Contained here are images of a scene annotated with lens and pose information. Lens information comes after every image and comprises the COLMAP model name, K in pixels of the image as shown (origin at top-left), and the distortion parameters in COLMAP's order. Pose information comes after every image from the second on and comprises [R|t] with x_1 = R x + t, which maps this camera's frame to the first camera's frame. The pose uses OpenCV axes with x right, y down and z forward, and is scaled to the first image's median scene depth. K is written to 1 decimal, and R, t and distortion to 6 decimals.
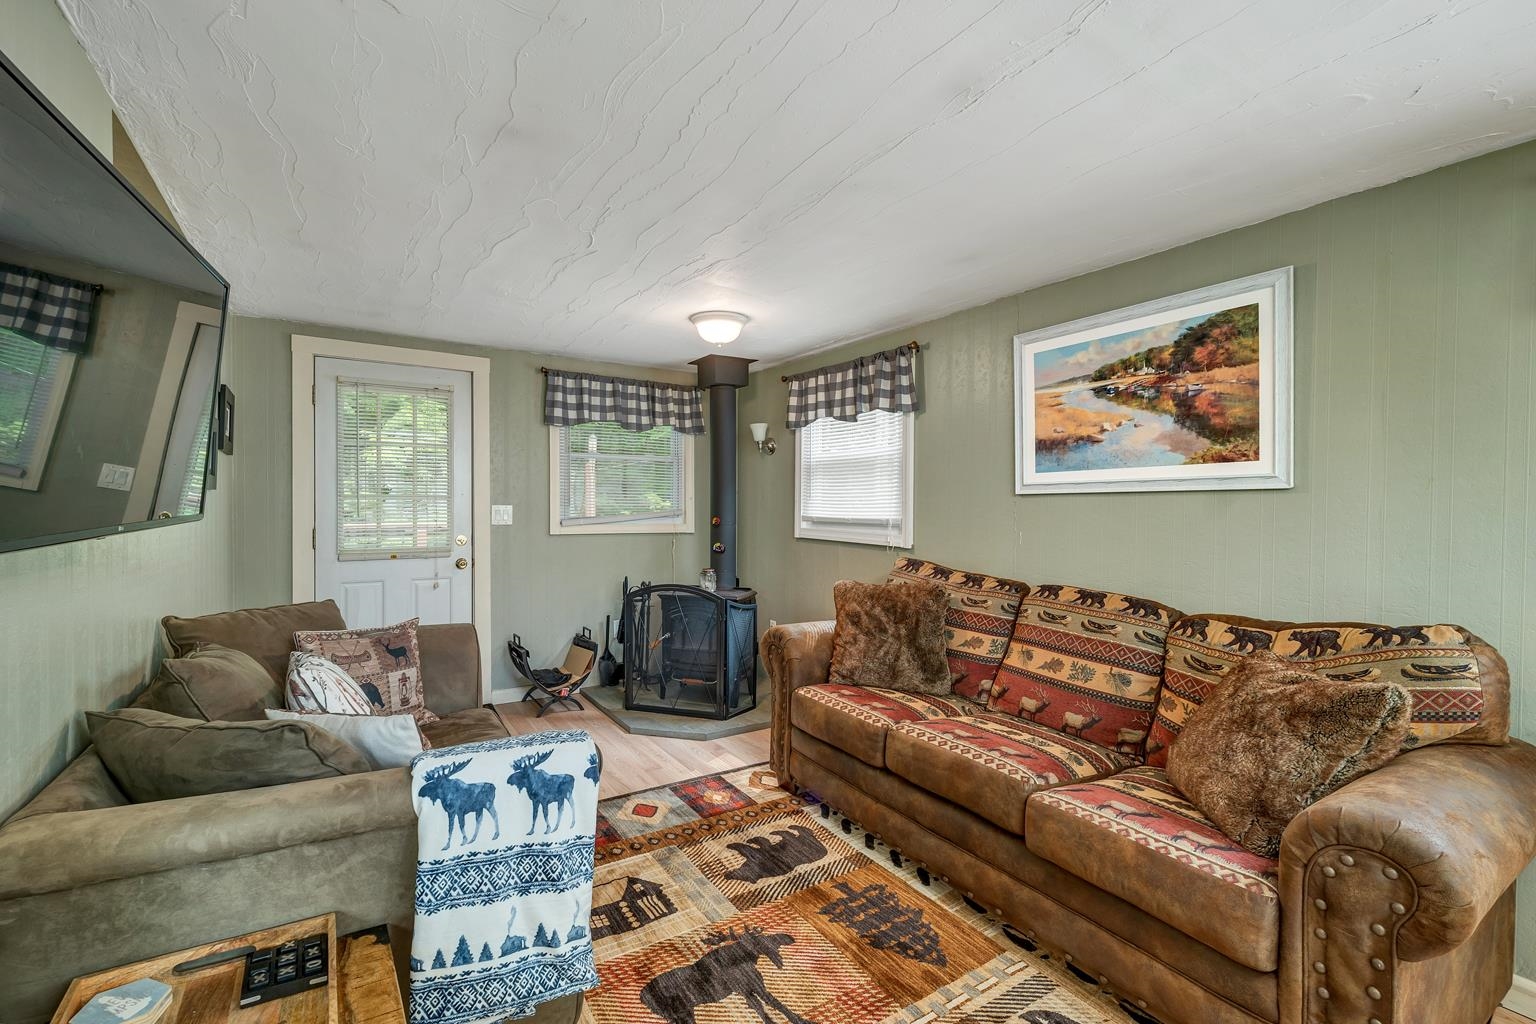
lens RADIAL K [[664.3, 0, 771.3], [0, 664.3, 510.5], [0, 0, 1]] dist [0.000639, -0.000239]
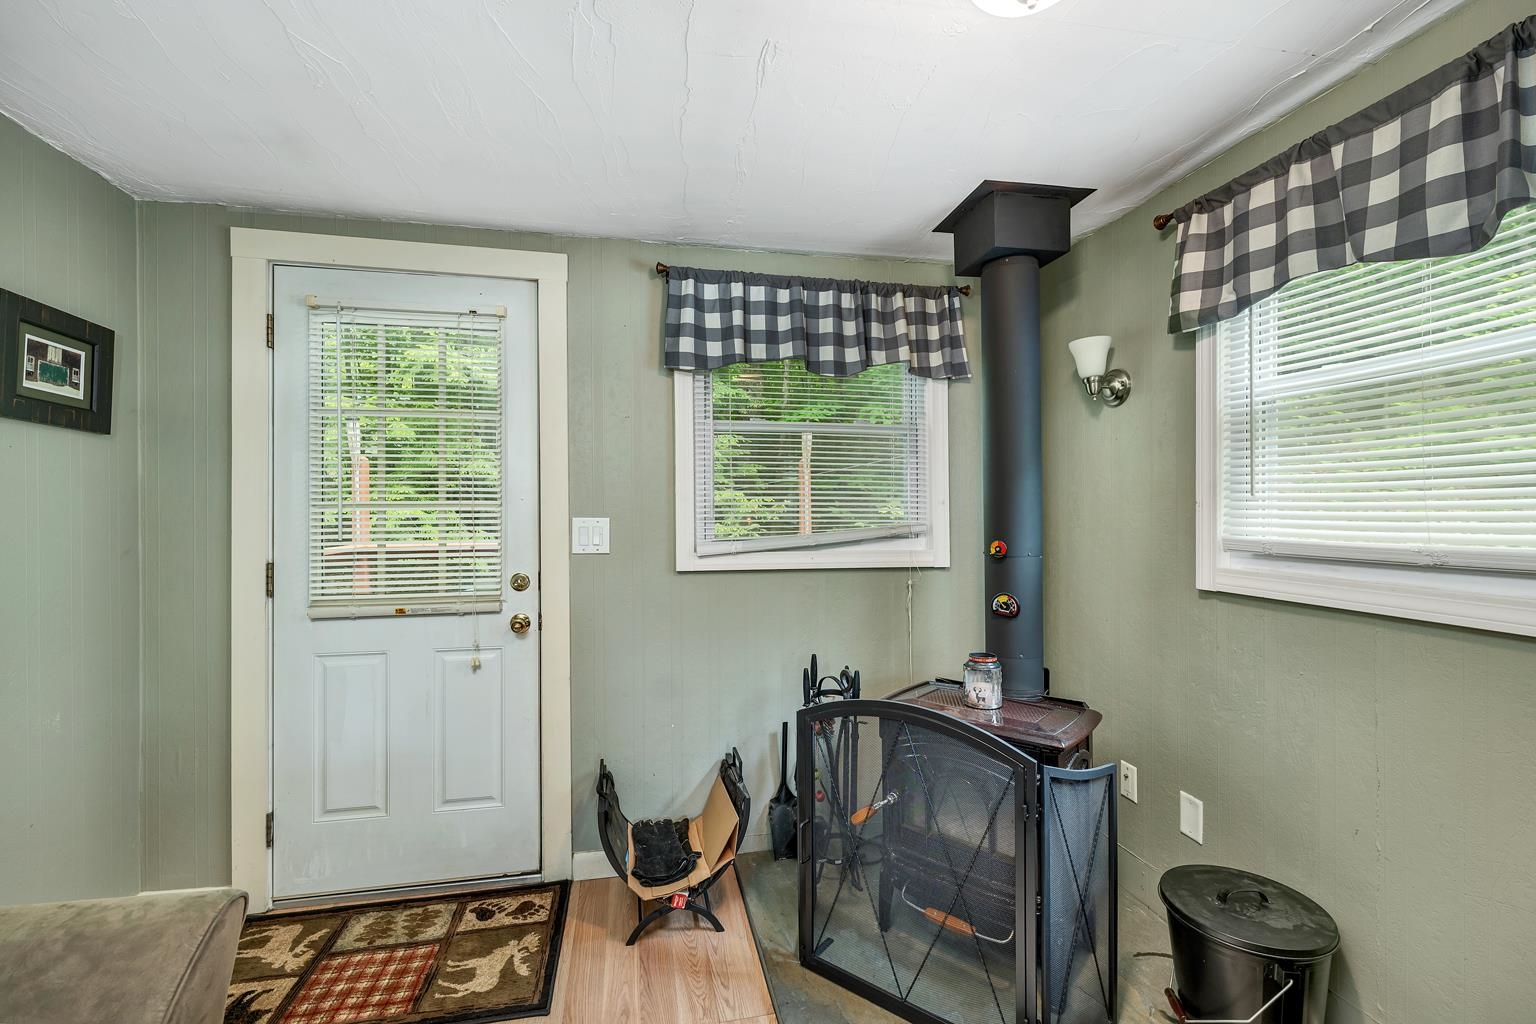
lens RADIAL K [[650.2, 0, 762.7], [0, 650.2, 513.6], [0, 0, 1]] dist [0.000538, 0.000028]
pose [[0.926180, -0.010128, -0.376946, -0.068491], [0.006753, 0.999924, -0.010274, -0.005450], [0.377022, 0.006970, 0.926178, 0.550525]]
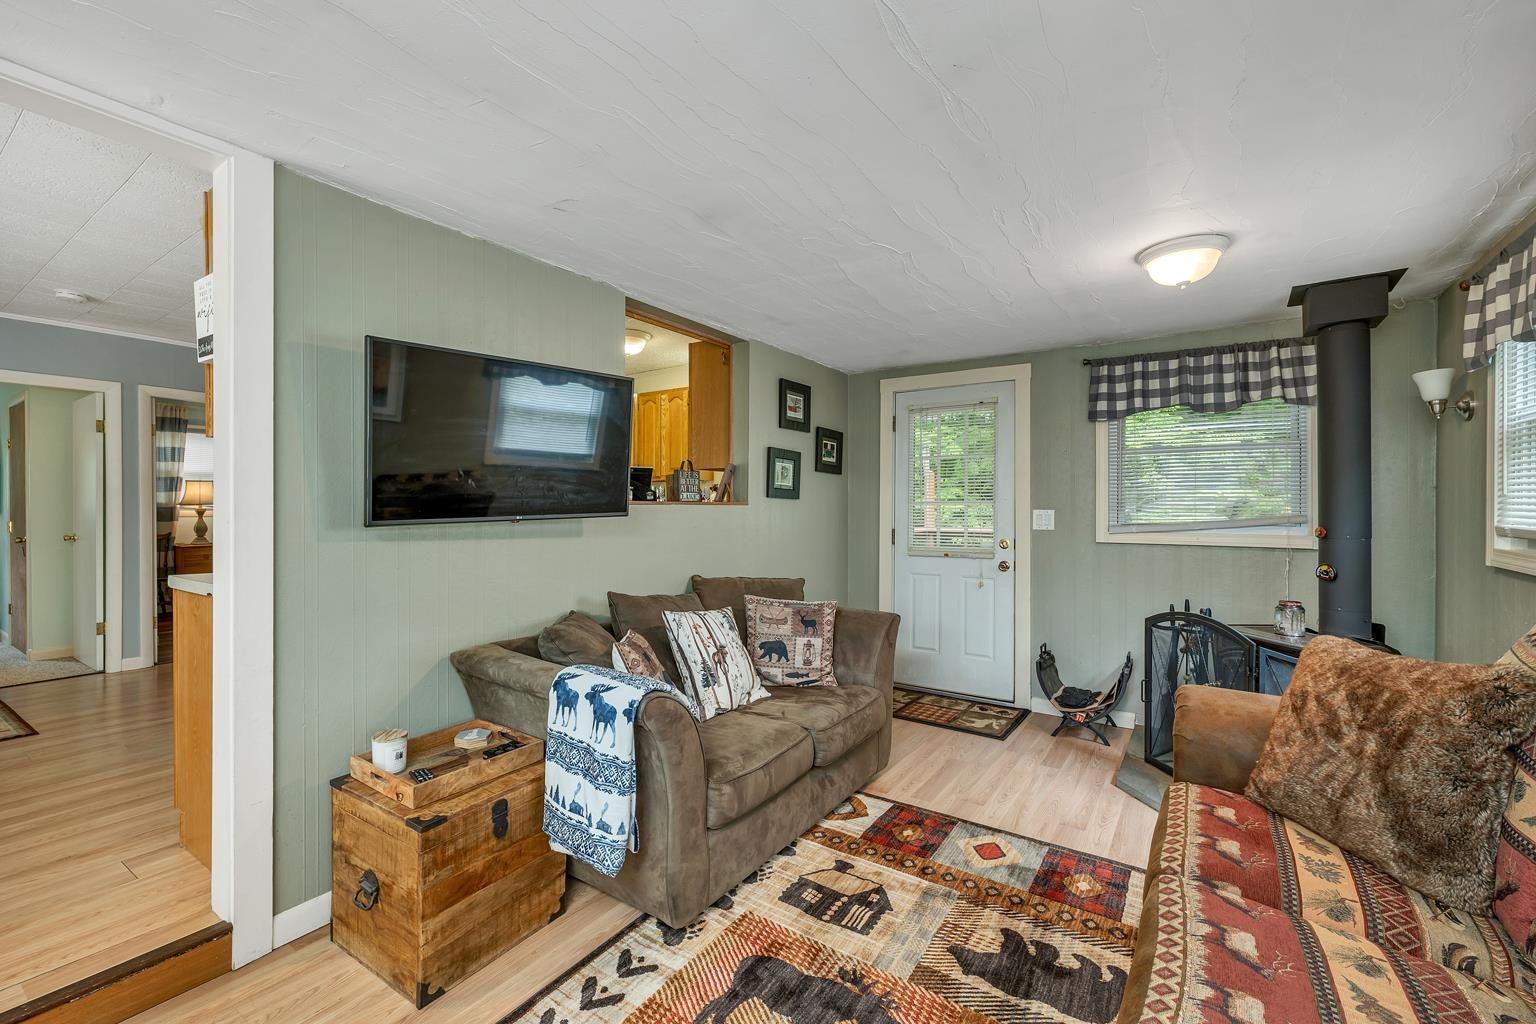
lens RADIAL K [[664.3, 0, 771.3], [0, 664.3, 510.5], [0, 0, 1]] dist [0.000639, -0.000239]
pose [[0.386776, -0.004853, -0.922161, 0.339420], [-0.008086, 0.999930, -0.008654, 0.004611], [0.922138, 0.010804, 0.386710, 0.252086]]
